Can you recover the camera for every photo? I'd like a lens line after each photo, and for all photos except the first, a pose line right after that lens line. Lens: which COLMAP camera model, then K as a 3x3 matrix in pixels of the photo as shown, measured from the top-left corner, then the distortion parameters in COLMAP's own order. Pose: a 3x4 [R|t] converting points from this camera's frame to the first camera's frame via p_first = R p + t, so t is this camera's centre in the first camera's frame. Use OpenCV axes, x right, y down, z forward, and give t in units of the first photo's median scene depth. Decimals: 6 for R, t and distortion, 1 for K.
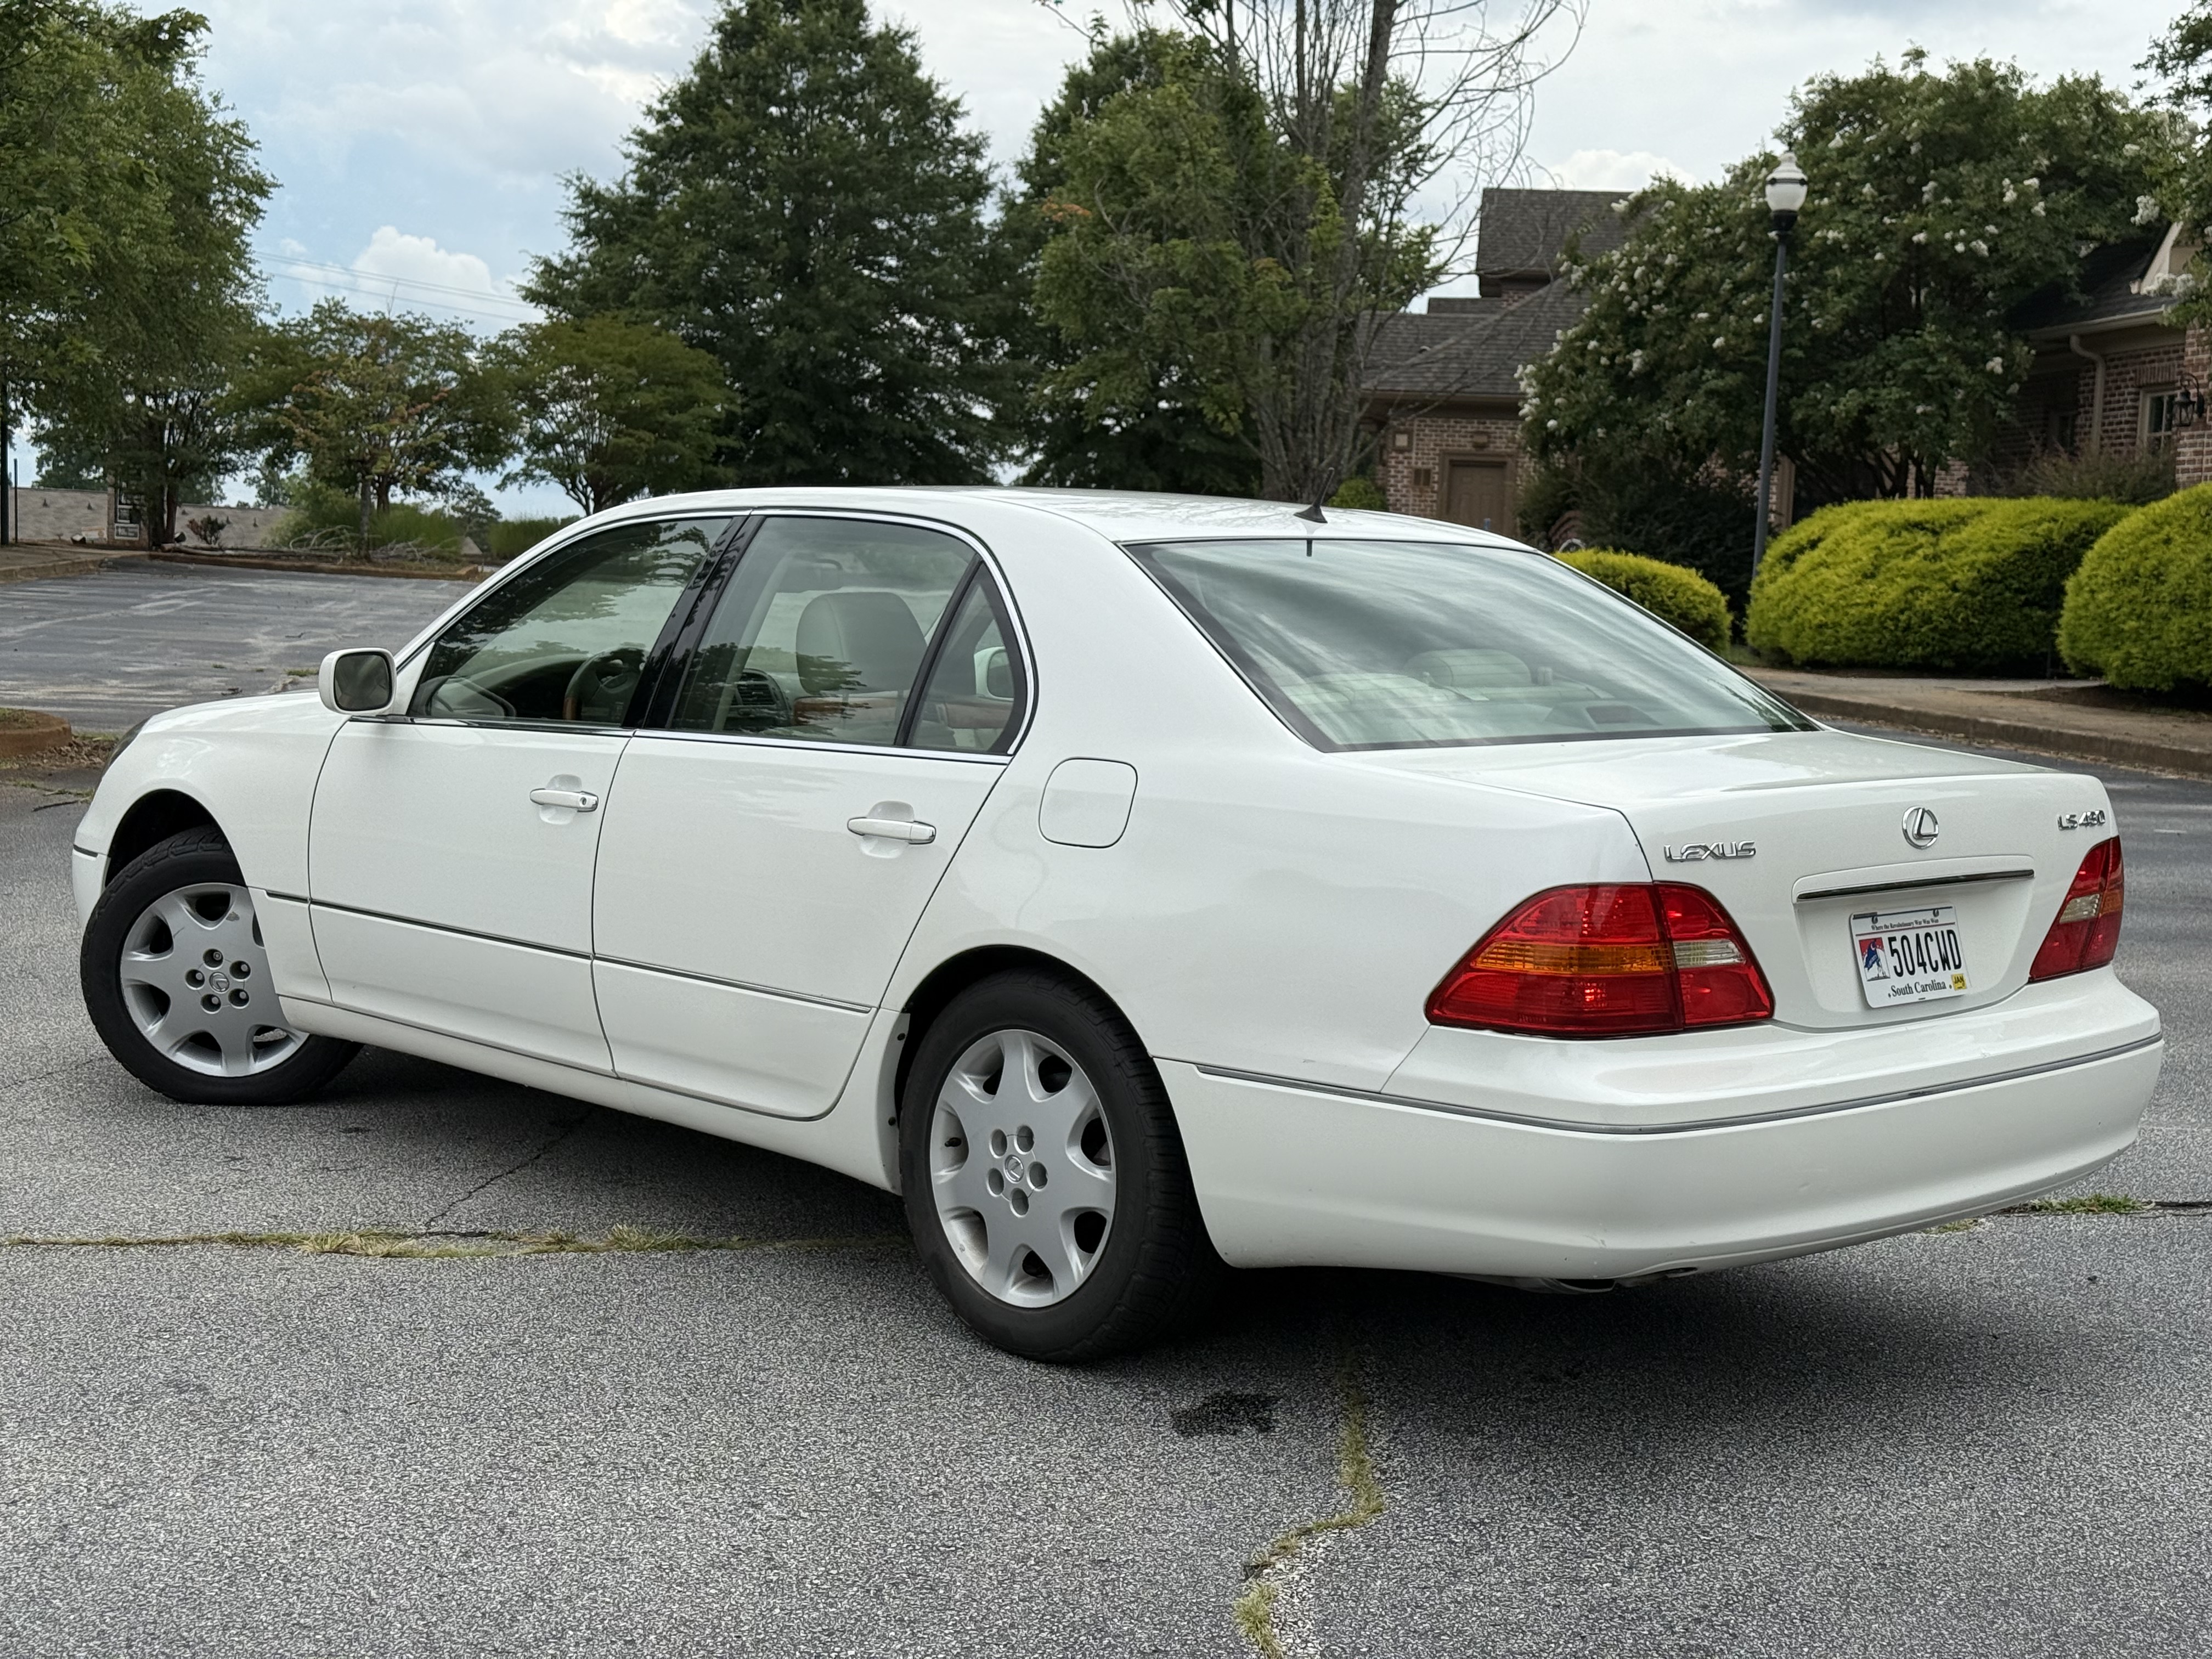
lens RADIAL K [[3062.9, 0, 1106.0], [0, 3062.9, 829.5], [0, 0, 1]] dist [0.012269, -0.007053]
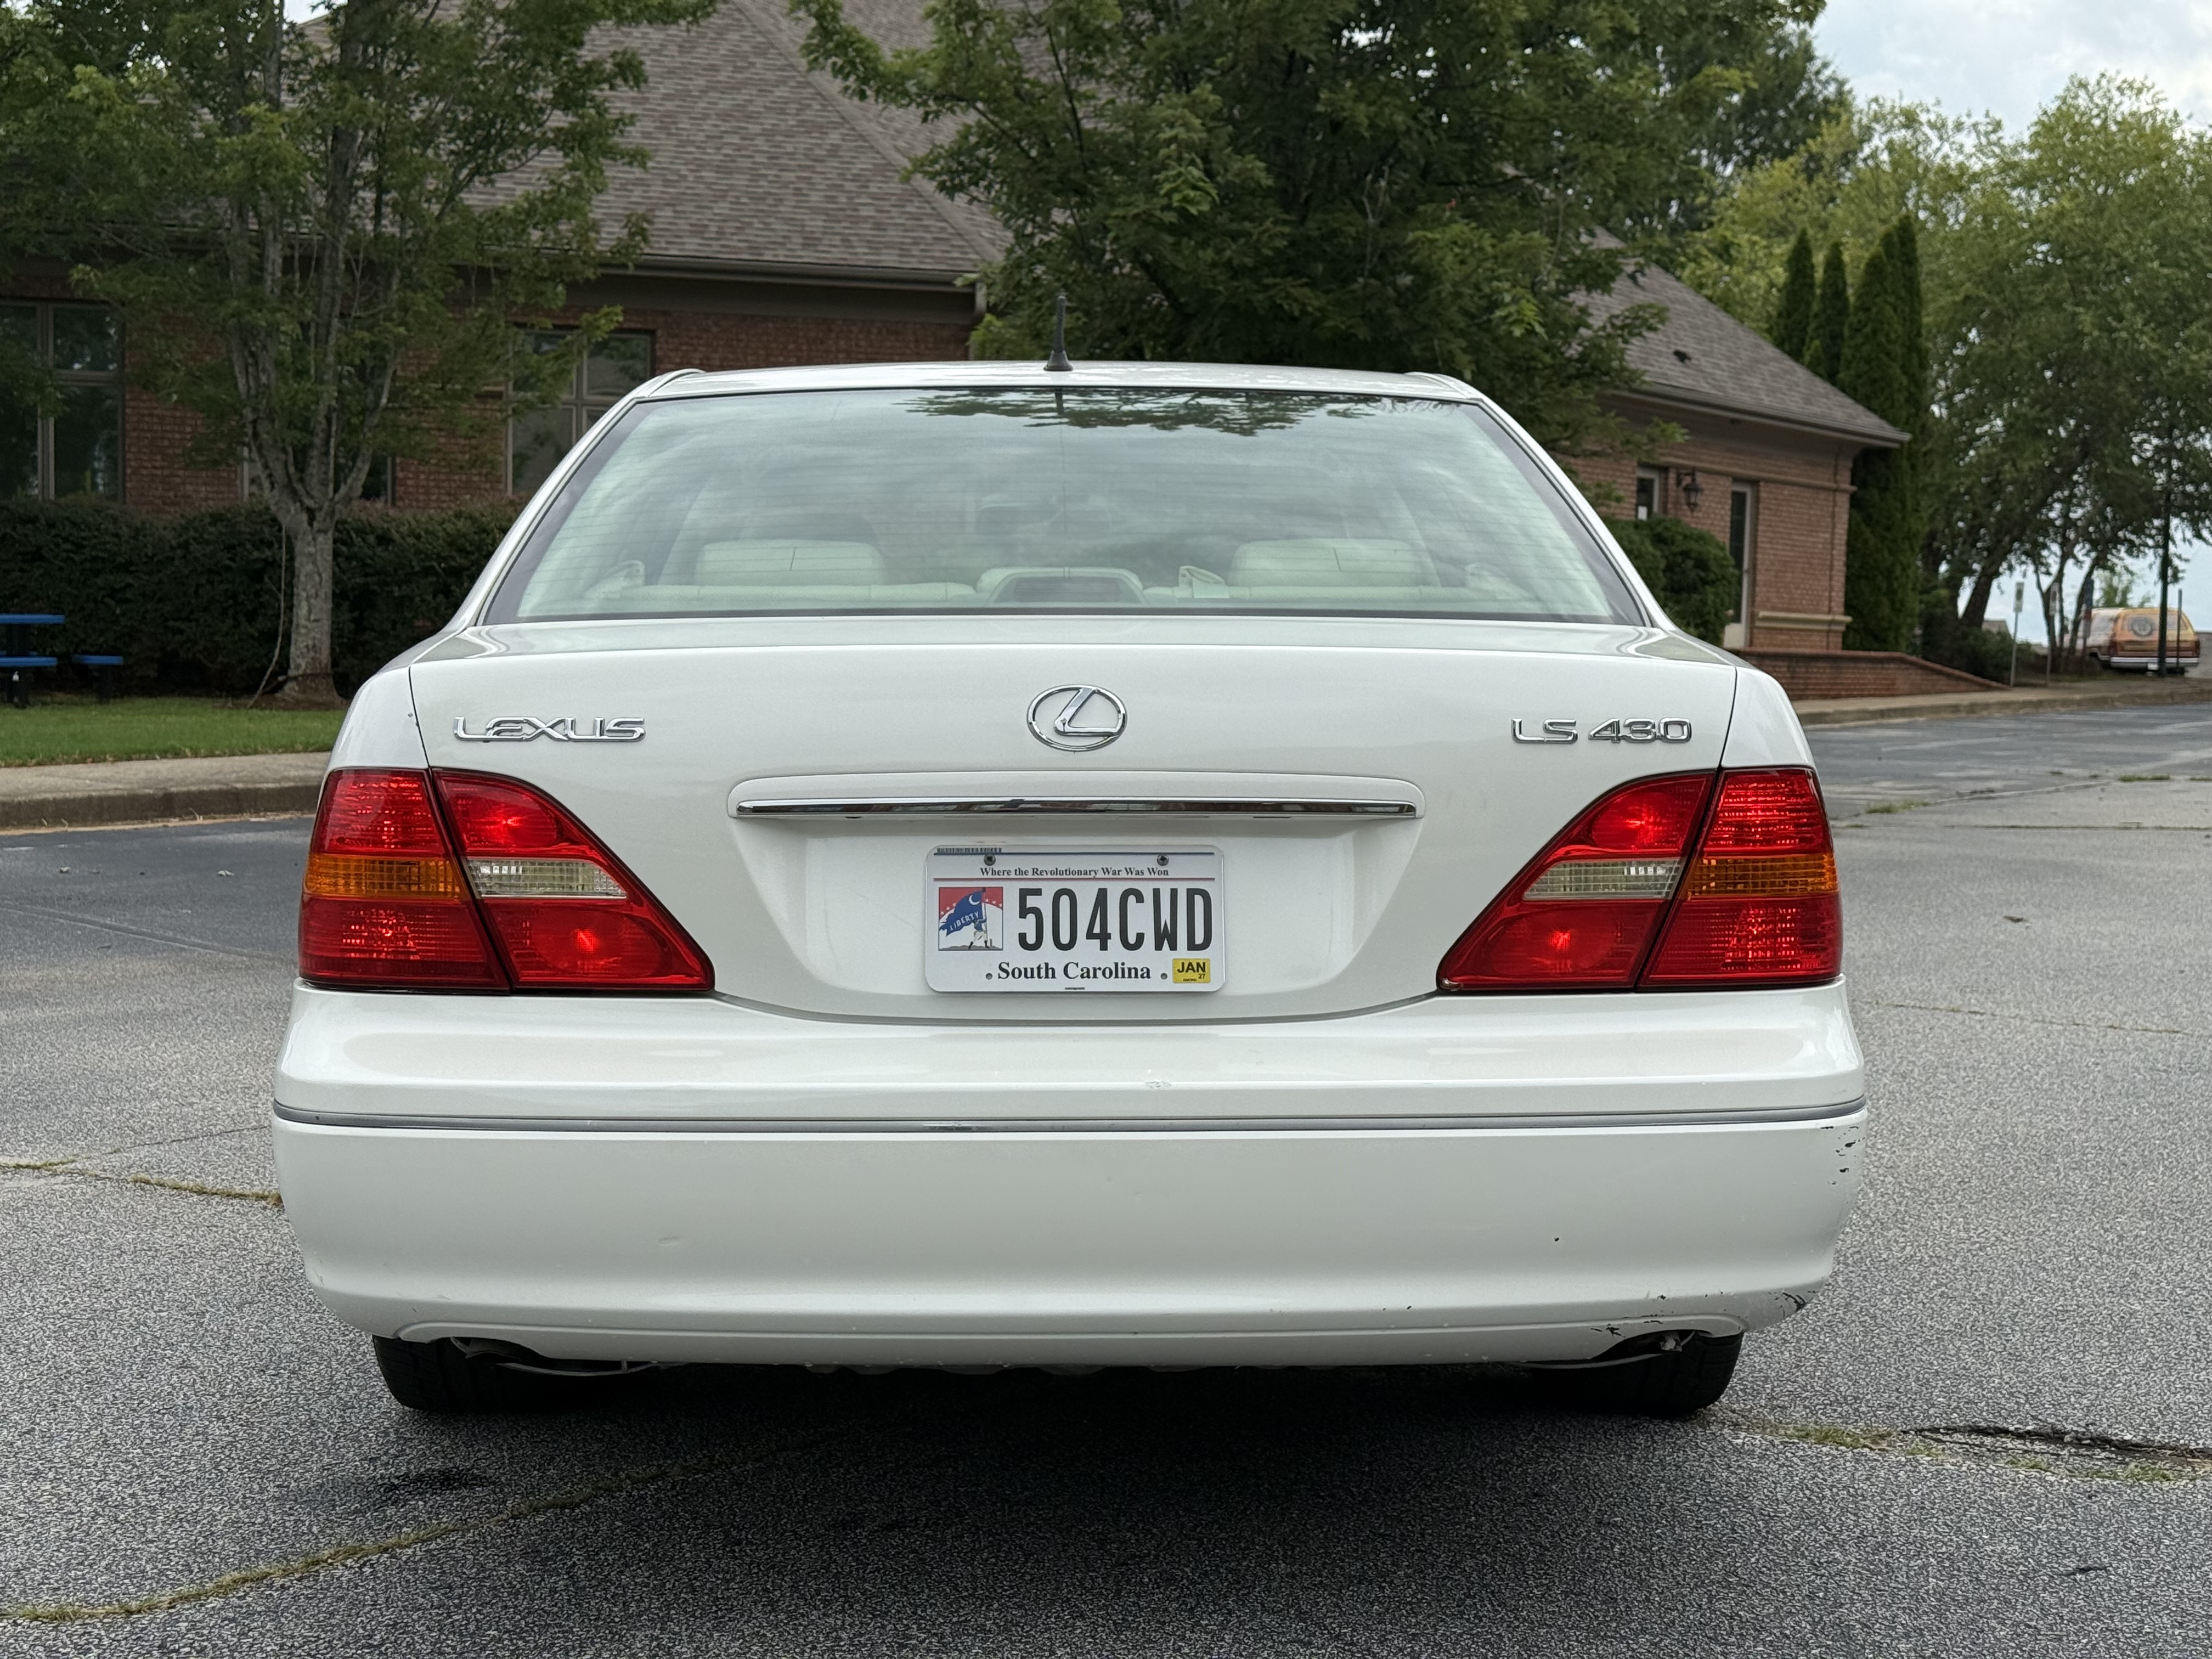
lens RADIAL K [[3062.9, 0, 1106.0], [0, 3062.9, 829.5], [0, 0, 1]] dist [0.012269, -0.007053]
pose [[0.776788, 0.010628, -0.629672, 0.623633], [-0.043041, 0.998416, -0.036244, 0.041961], [0.628290, 0.055255, 0.776015, 0.474621]]
